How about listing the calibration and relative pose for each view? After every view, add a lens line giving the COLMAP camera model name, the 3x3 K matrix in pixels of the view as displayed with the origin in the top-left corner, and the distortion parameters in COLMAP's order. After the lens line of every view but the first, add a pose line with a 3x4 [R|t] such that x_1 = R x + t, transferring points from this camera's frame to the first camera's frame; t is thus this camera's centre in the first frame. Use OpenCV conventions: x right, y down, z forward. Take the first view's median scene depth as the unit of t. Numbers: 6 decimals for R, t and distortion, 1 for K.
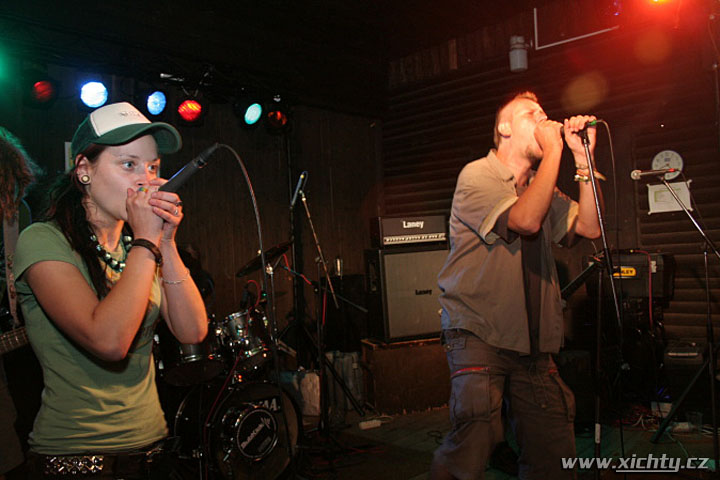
lens RADIAL K [[614.2, 0, 348.9], [0, 614.2, 240.1], [0, 0, 1]] dist [-0.147445, 0.138859]
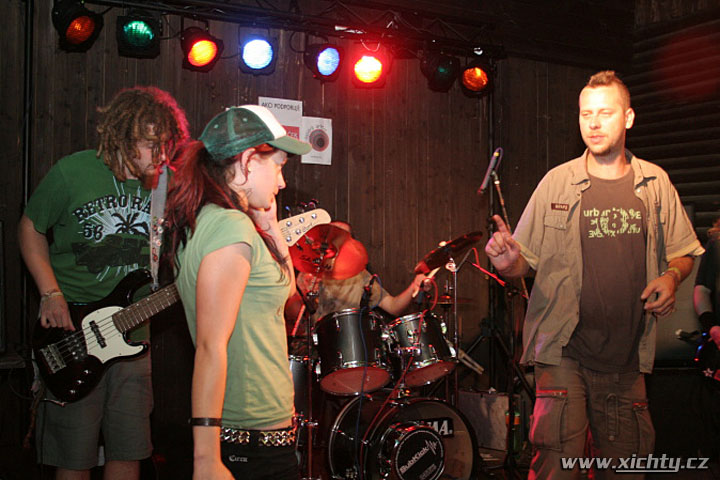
lens RADIAL K [[832.7, 0, 349.0], [0, 832.7, 239.2], [0, 0, 1]] dist [-0.016444, -0.004054]
pose [[0.954085, 0.043754, -0.296323, 0.069552], [-0.036844, 0.998904, 0.028866, -0.015515], [0.297261, -0.016623, 0.954651, -0.117476]]
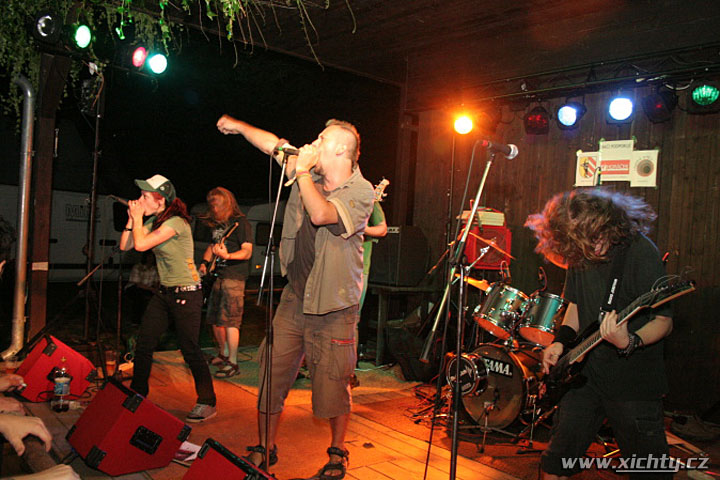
lens RADIAL K [[614.2, 0, 348.9], [0, 614.2, 240.1], [0, 0, 1]] dist [-0.147445, 0.138859]
pose [[-0.110071, 0.033444, -0.993361, 0.914911], [-0.049990, 0.997983, 0.039139, -0.004933], [0.992666, 0.053966, -0.108177, 0.706559]]
